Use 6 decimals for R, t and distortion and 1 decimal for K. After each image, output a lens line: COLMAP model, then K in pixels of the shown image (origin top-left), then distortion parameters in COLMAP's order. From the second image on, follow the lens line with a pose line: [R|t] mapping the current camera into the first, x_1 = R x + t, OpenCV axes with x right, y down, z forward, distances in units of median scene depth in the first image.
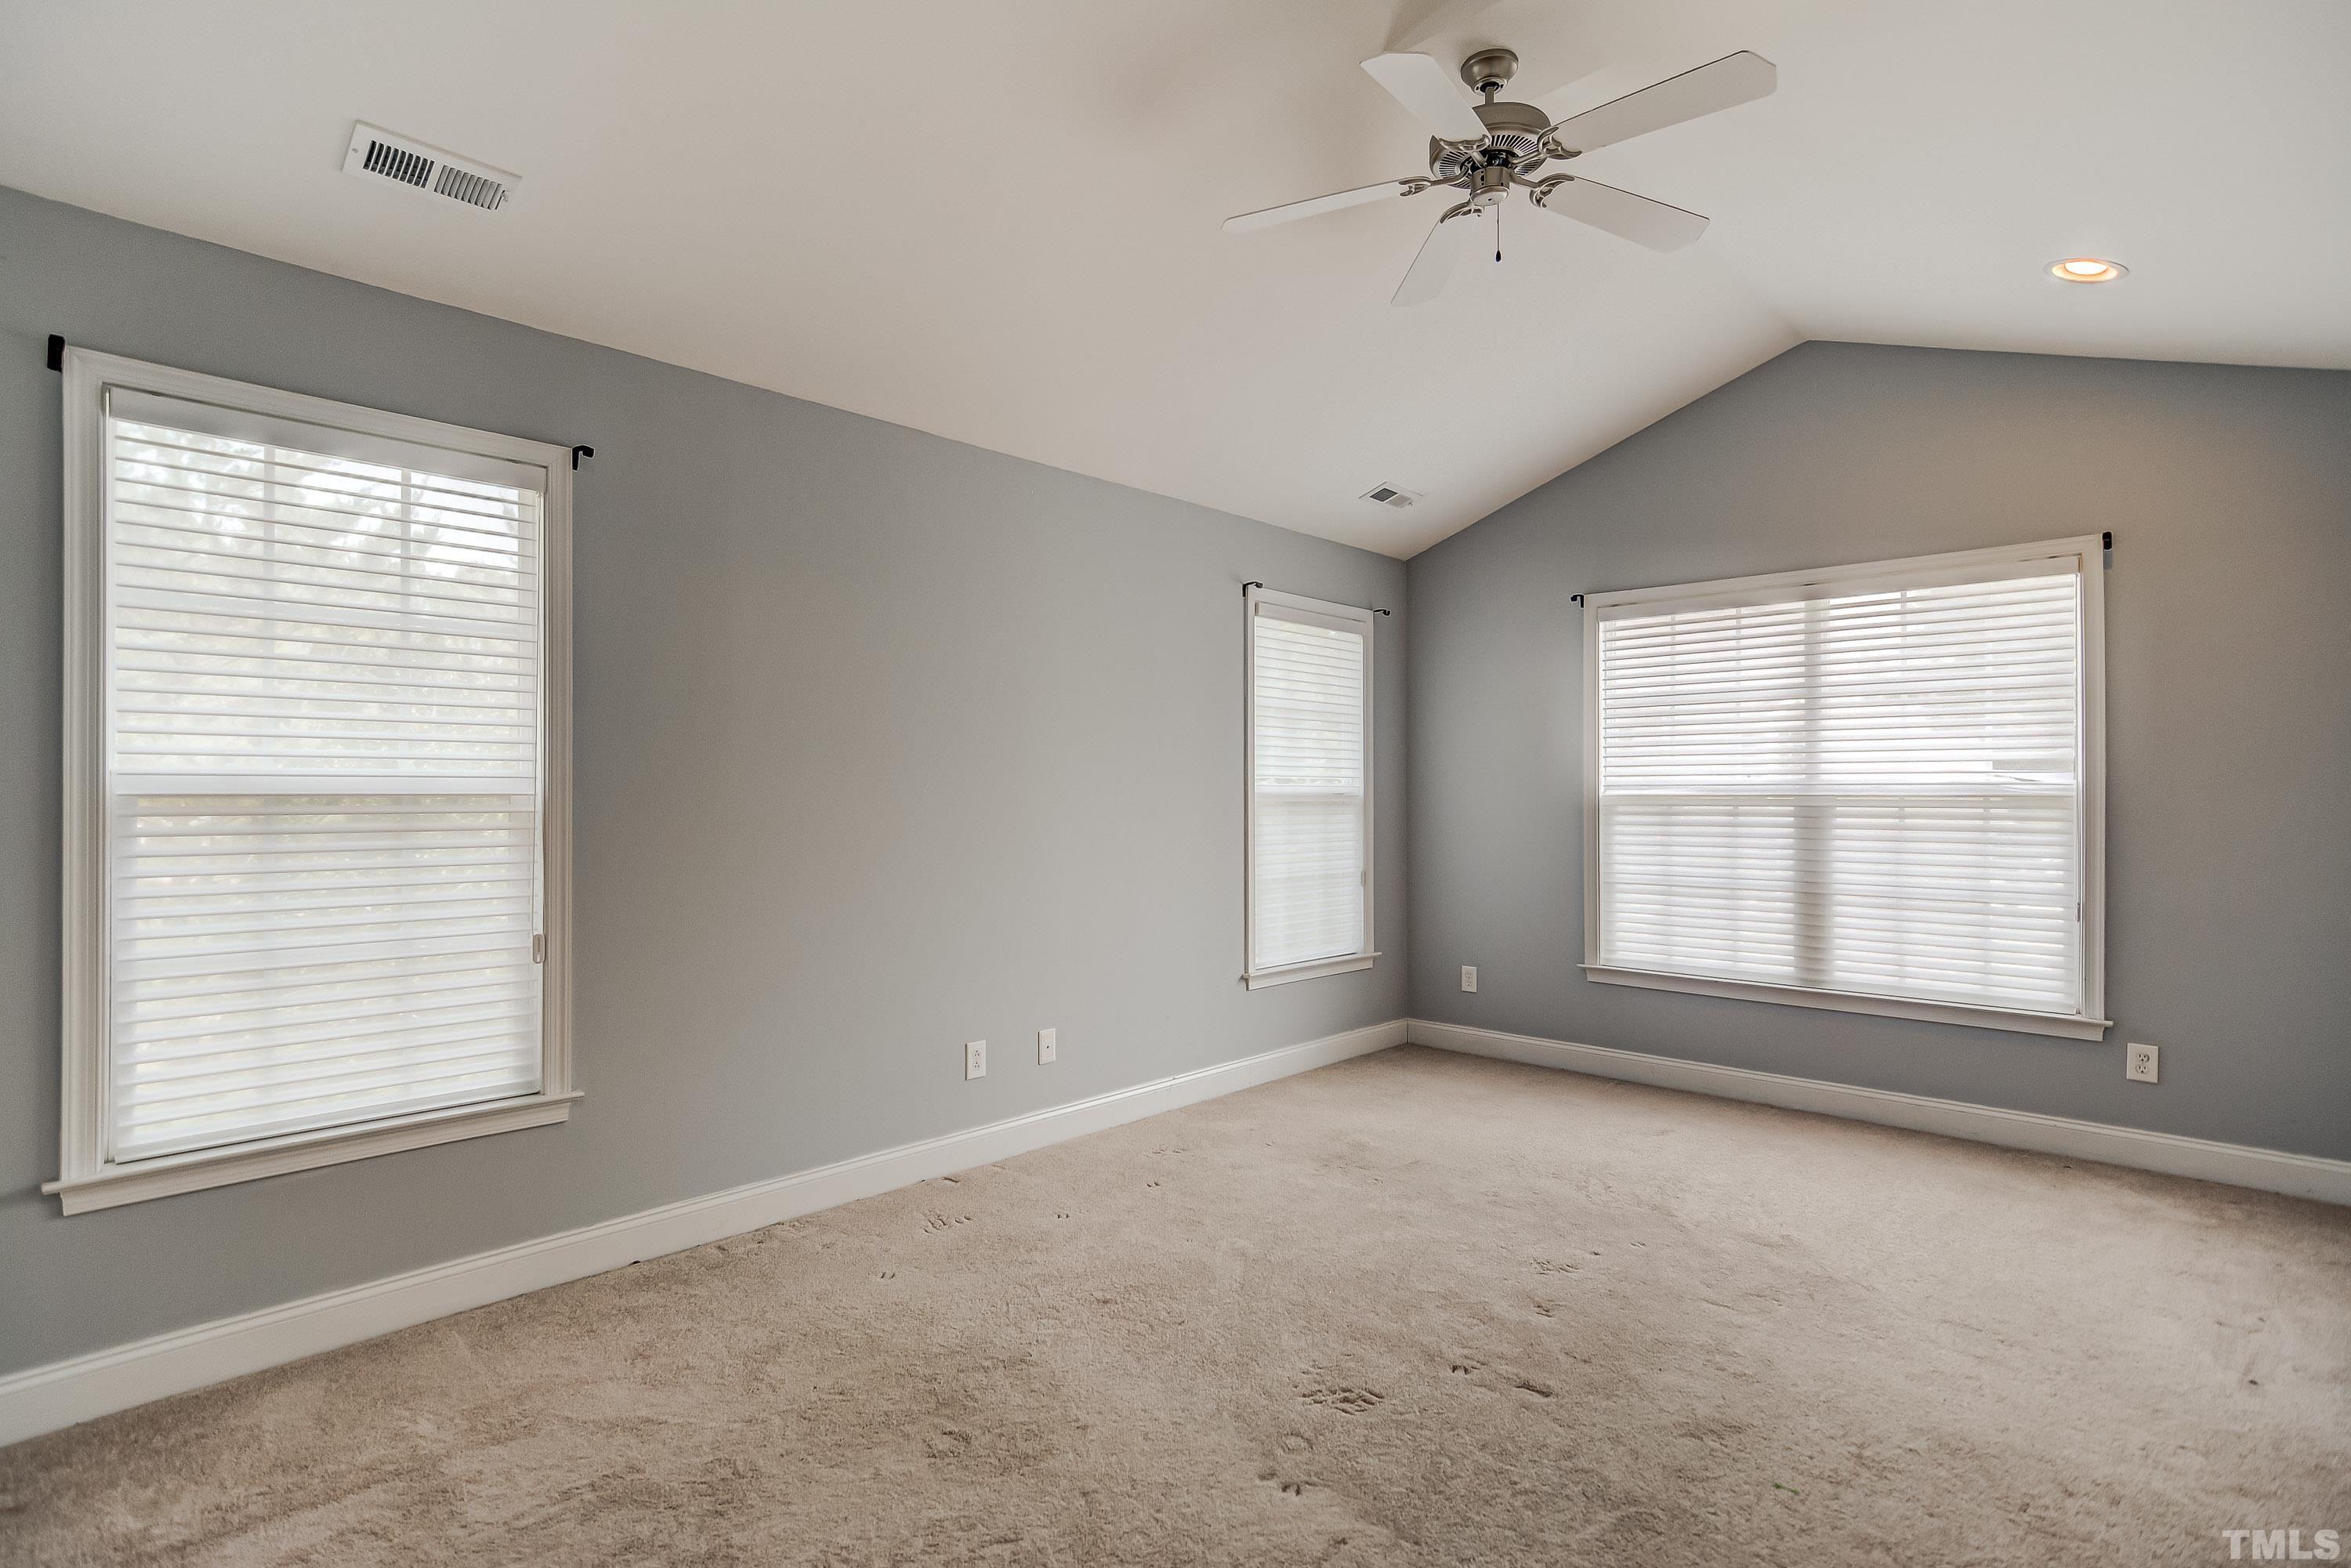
lens RADIAL K [[1159.8, 0, 1160.1], [0, 1159.8, 794.9], [0, 0, 1]] dist [-0.000147, 0.000654]
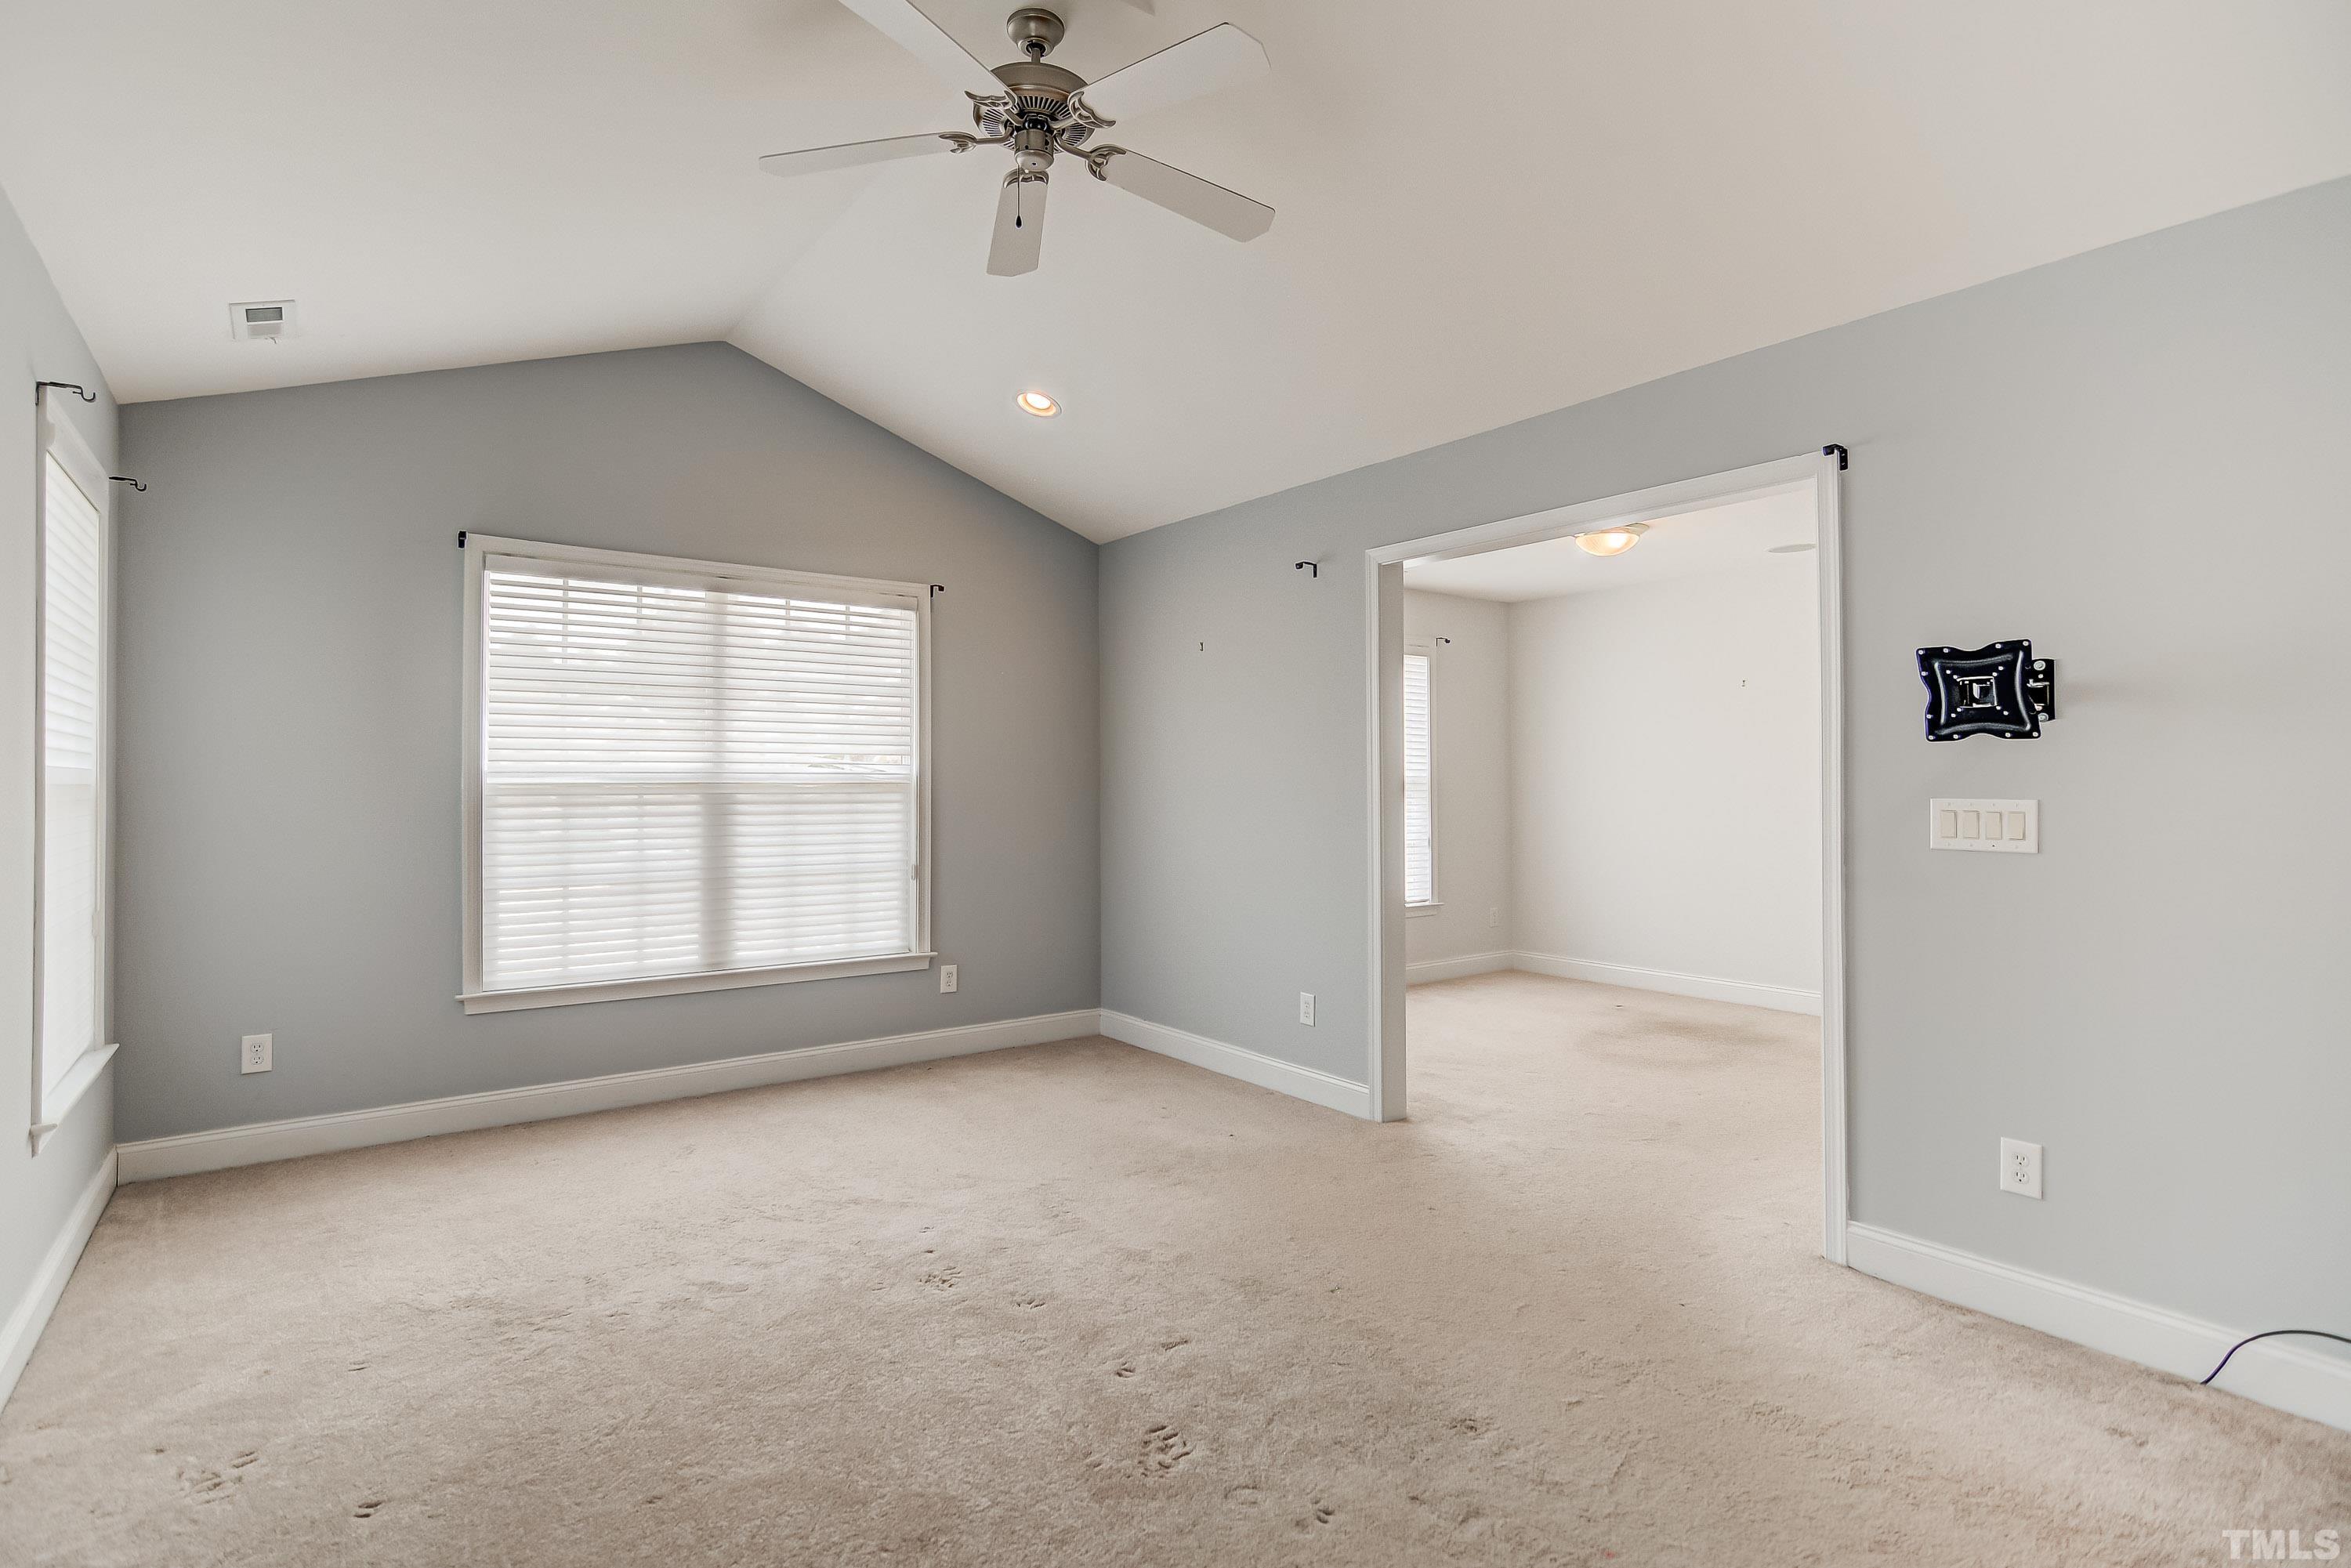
lens RADIAL K [[1159.8, 0, 1160.1], [0, 1159.8, 794.9], [0, 0, 1]] dist [-0.000147, 0.000654]
pose [[0.169616, -0.013189, 0.985422, -0.382819], [-0.001887, 0.999904, 0.013708, -0.004206], [-0.985508, -0.004185, 0.169575, 0.441161]]
